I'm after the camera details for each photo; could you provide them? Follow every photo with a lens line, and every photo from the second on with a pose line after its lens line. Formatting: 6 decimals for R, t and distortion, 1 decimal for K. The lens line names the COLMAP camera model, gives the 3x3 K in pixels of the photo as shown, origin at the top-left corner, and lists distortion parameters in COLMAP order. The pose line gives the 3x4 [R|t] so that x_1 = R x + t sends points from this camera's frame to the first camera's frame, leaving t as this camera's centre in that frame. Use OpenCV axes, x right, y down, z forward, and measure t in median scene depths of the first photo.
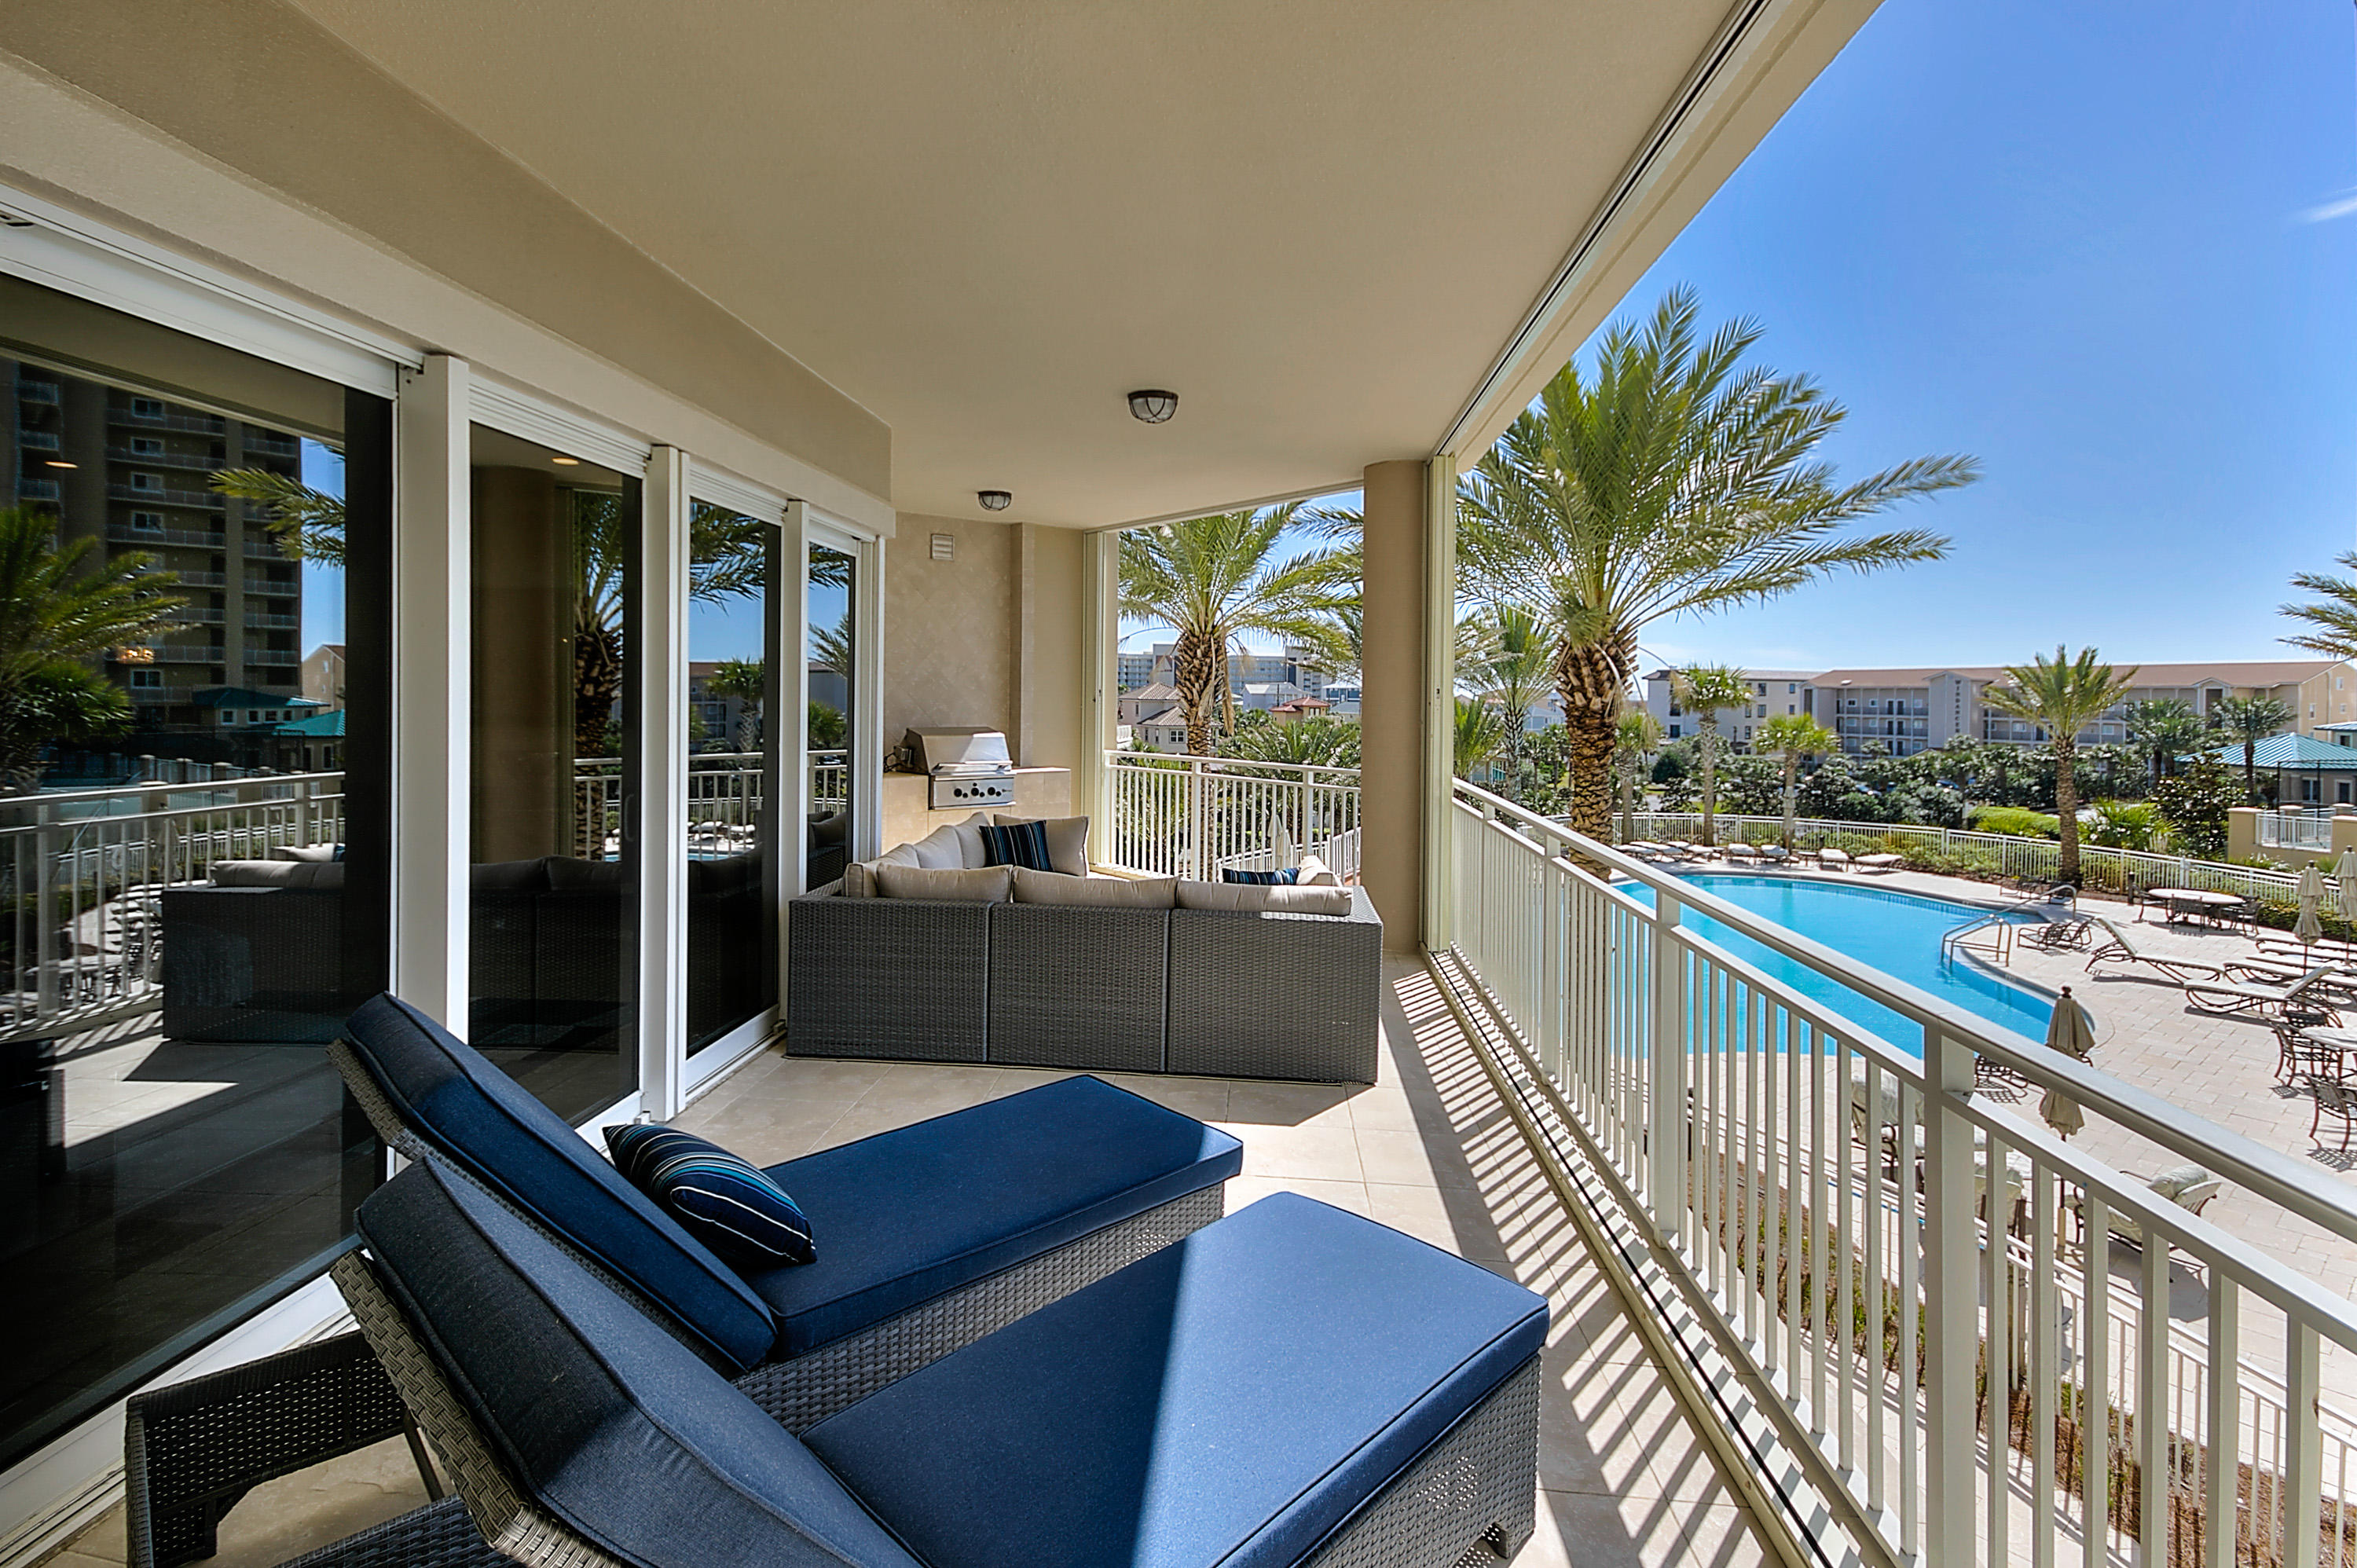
lens RADIAL K [[1128.6, 0, 1237.7], [0, 1128.6, 713.3], [0, 0, 1]] dist [0.000660, -0.000221]
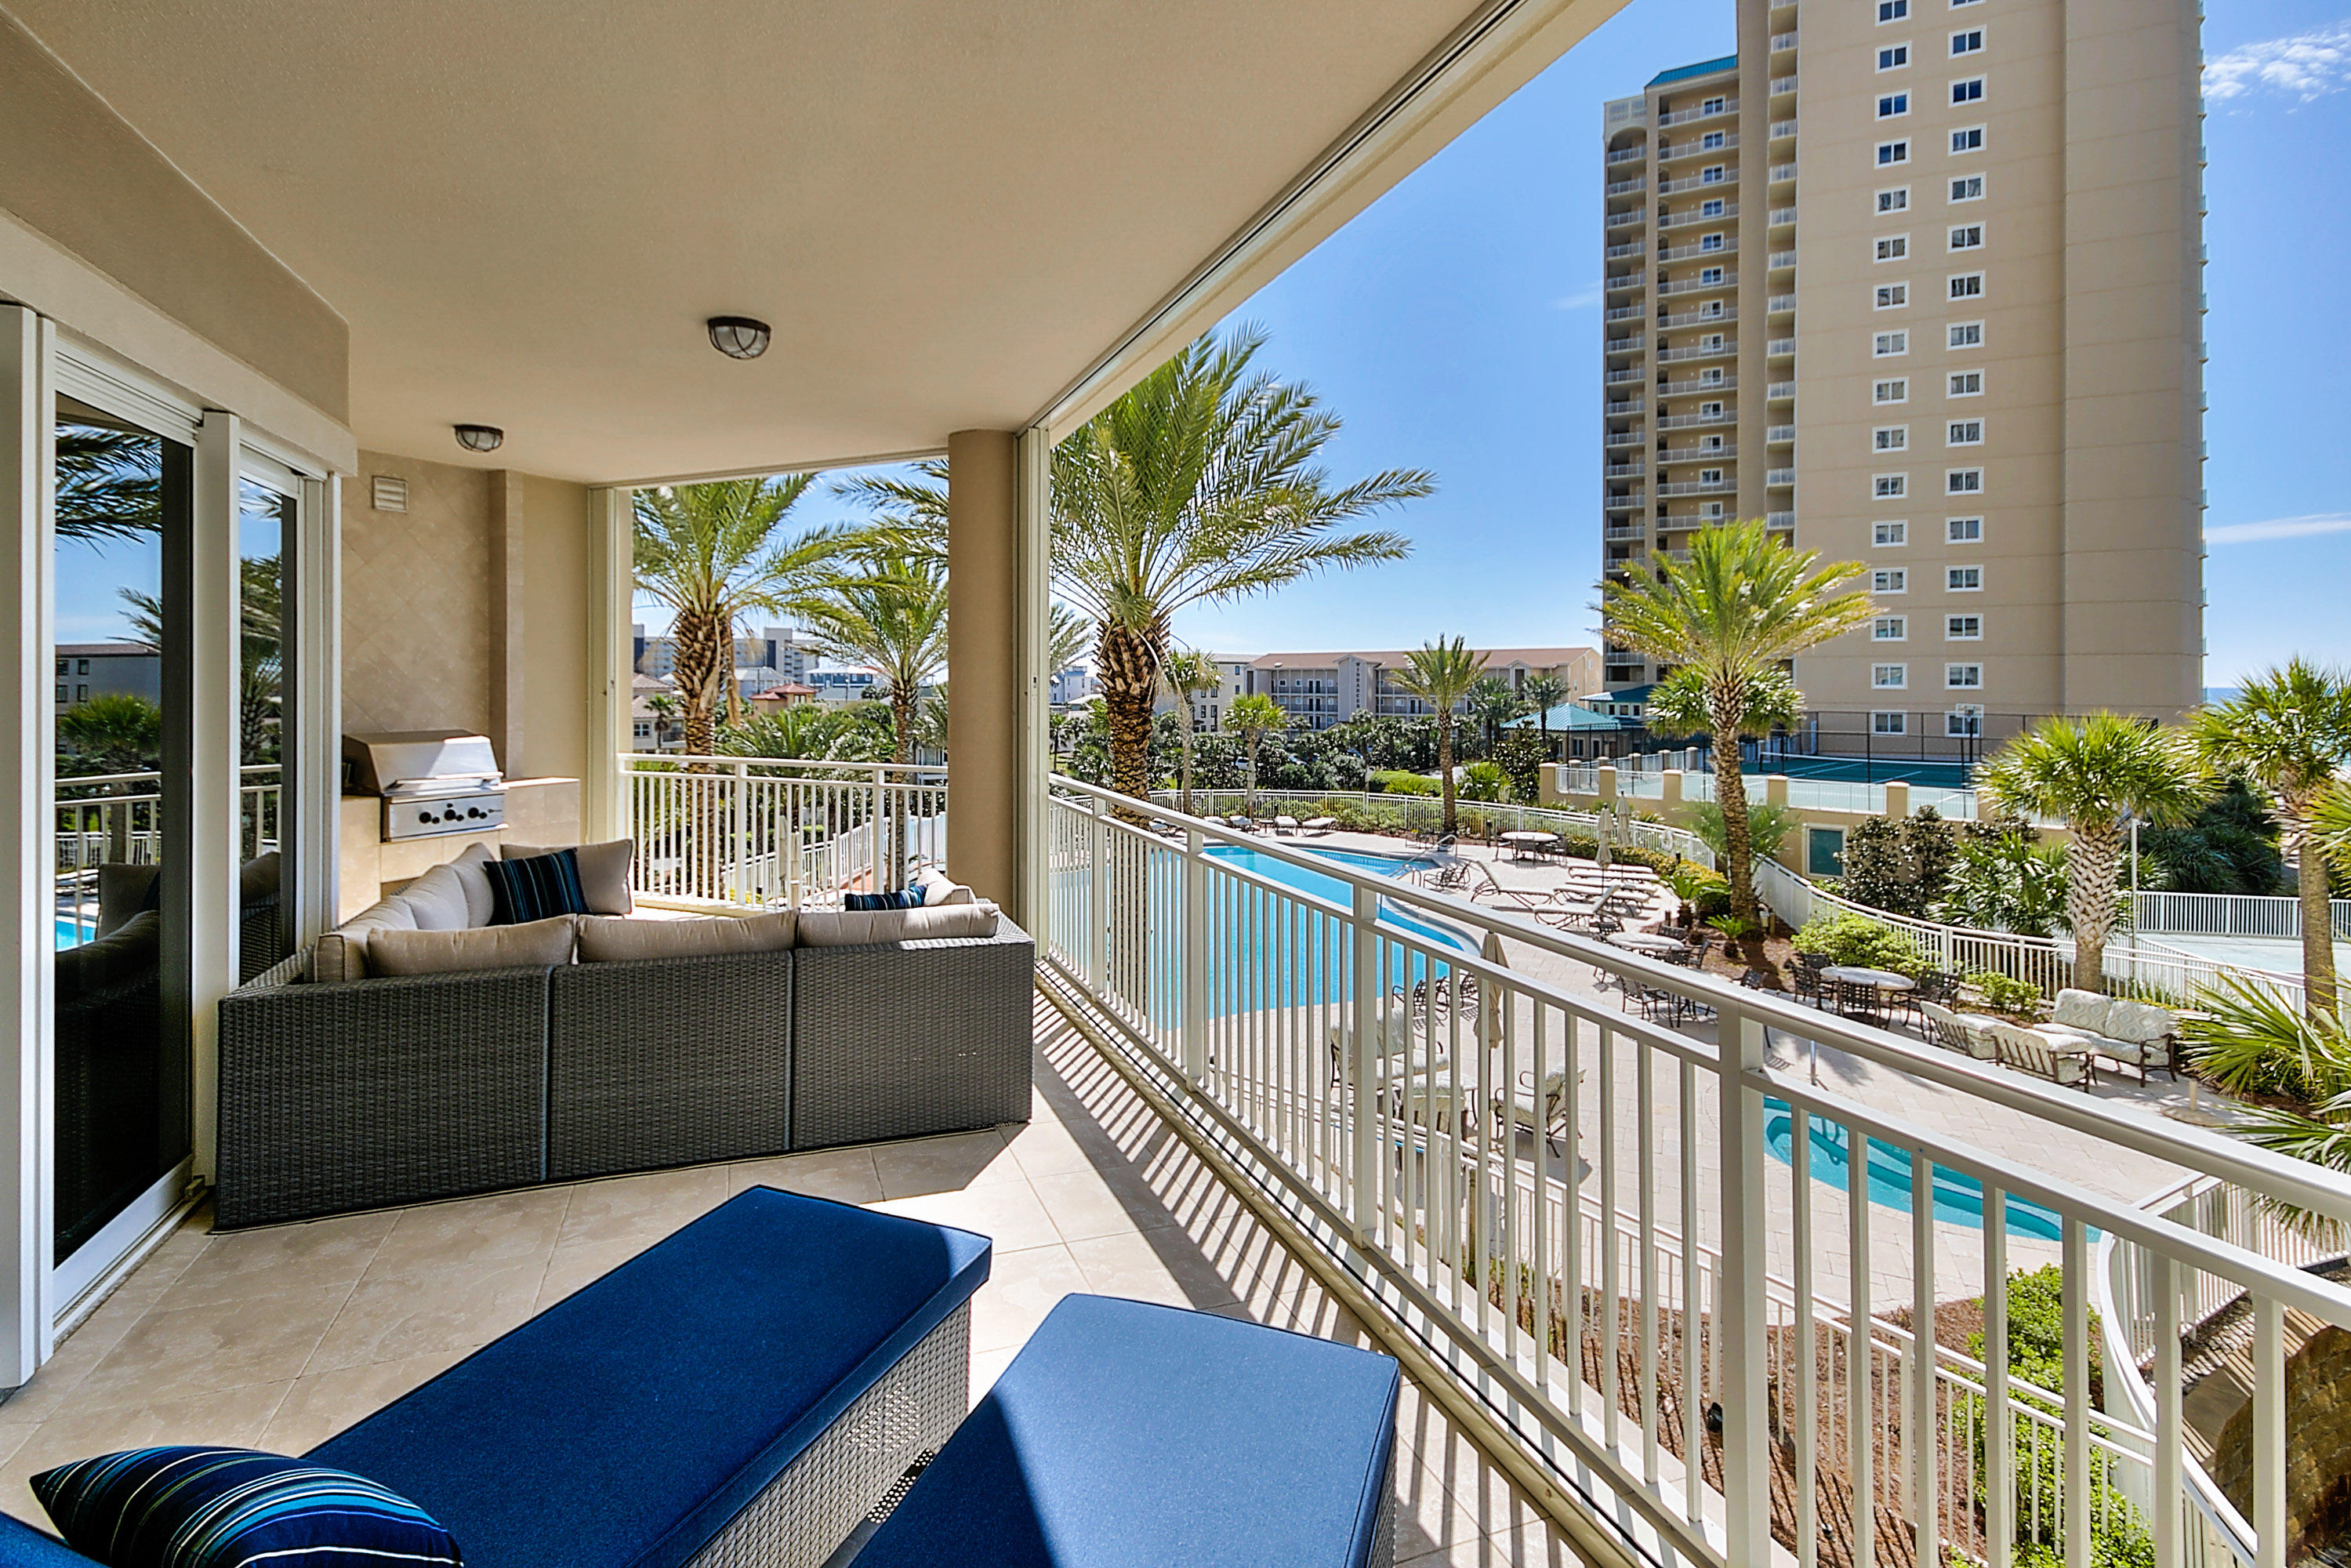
lens RADIAL K [[1125.9, 0, 1146.2], [0, 1125.9, 682.5], [0, 0, 1]] dist [0.000660, -0.000221]
pose [[0.911258, -0.008836, 0.411741, -0.117012], [0.013431, 0.999876, -0.008269, -0.007889], [-0.411616, 0.013066, 0.911264, 0.106726]]
